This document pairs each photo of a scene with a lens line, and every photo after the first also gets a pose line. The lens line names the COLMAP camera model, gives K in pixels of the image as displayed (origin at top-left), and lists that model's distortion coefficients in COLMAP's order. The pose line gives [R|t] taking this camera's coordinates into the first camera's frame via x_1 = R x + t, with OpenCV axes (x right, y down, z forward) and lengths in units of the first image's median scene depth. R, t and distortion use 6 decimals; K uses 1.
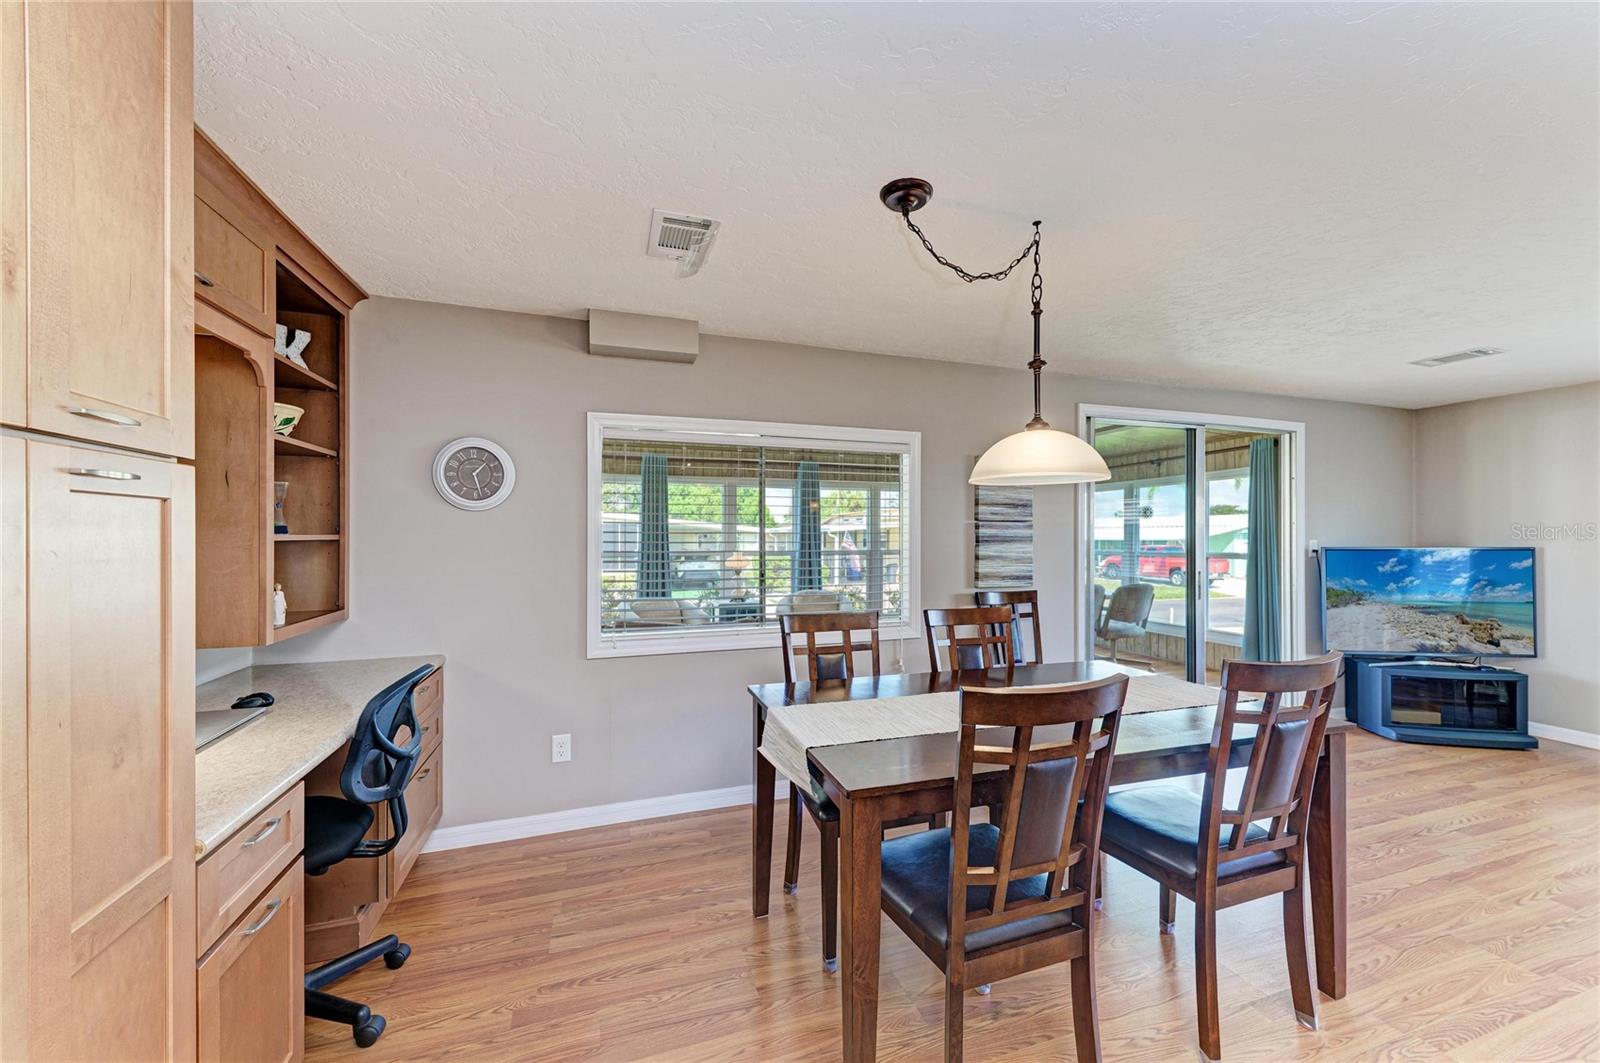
lens RADIAL K [[605.2, 0, 816.1], [0, 605.2, 535.8], [0, 0, 1]] dist [-0.000366, -0.000069]
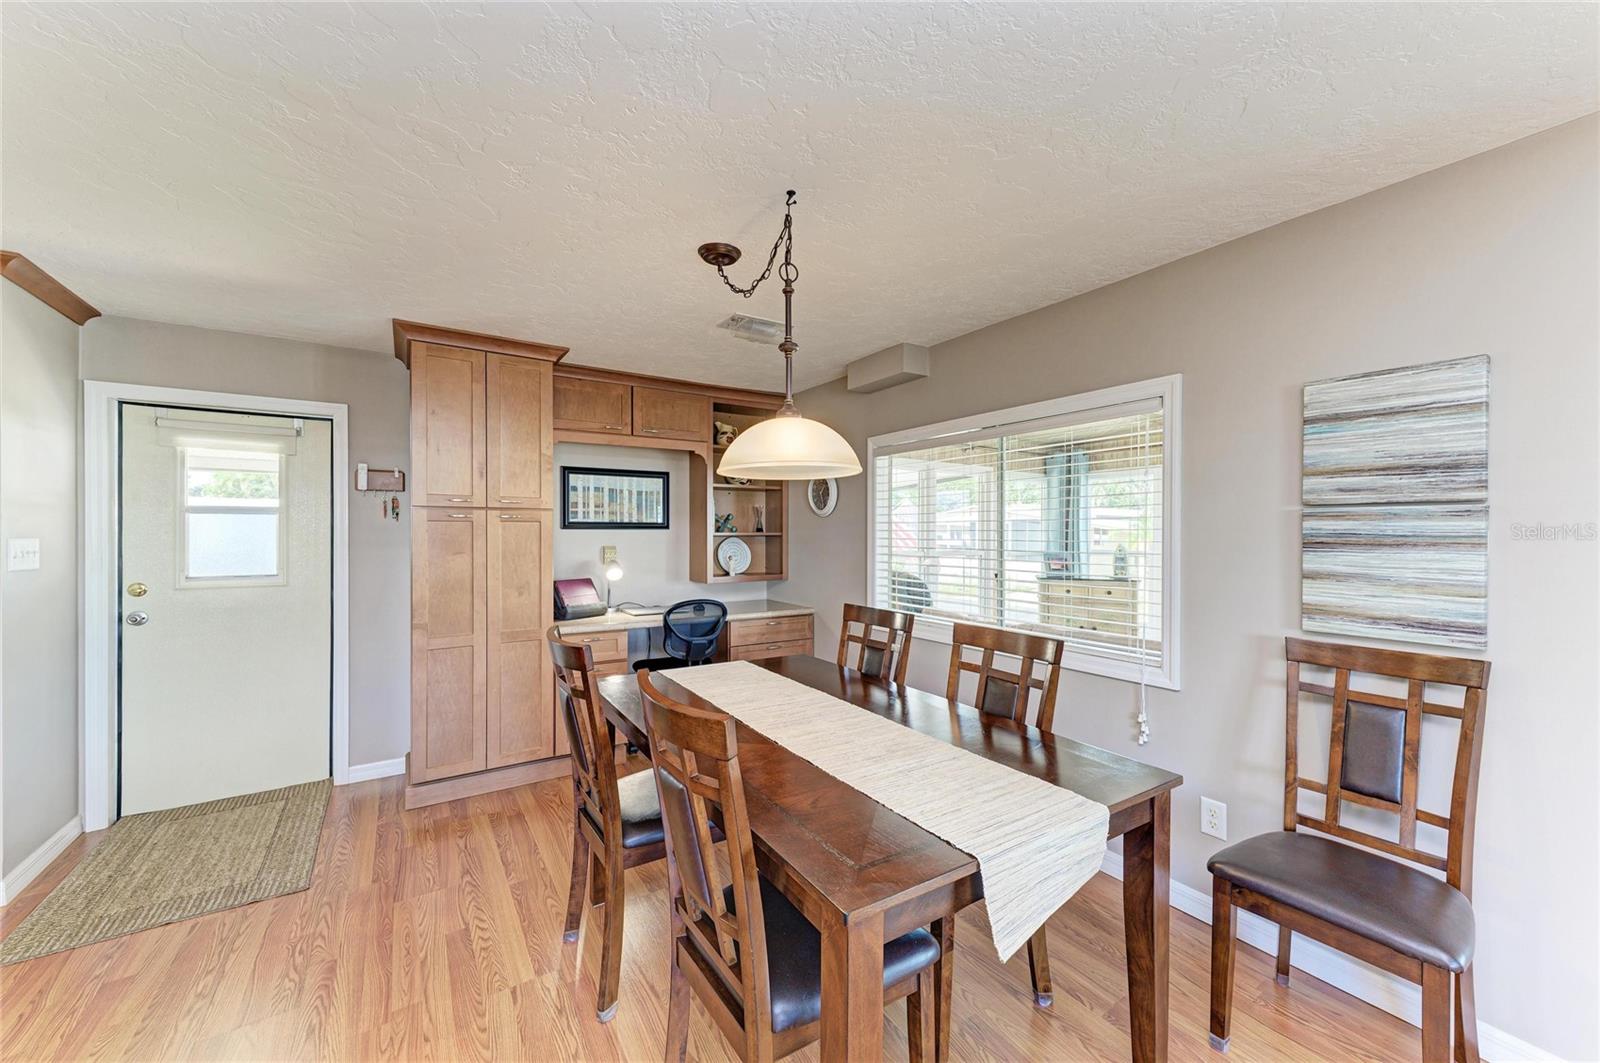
lens RADIAL K [[605.2, 0, 816.1], [0, 605.2, 535.8], [0, 0, 1]] dist [-0.000366, -0.000069]
pose [[0.238183, 0.005600, -0.971204, 0.678647], [0.001809, 0.999979, 0.006209, -0.002510], [0.971219, -0.003236, 0.238168, 0.447363]]
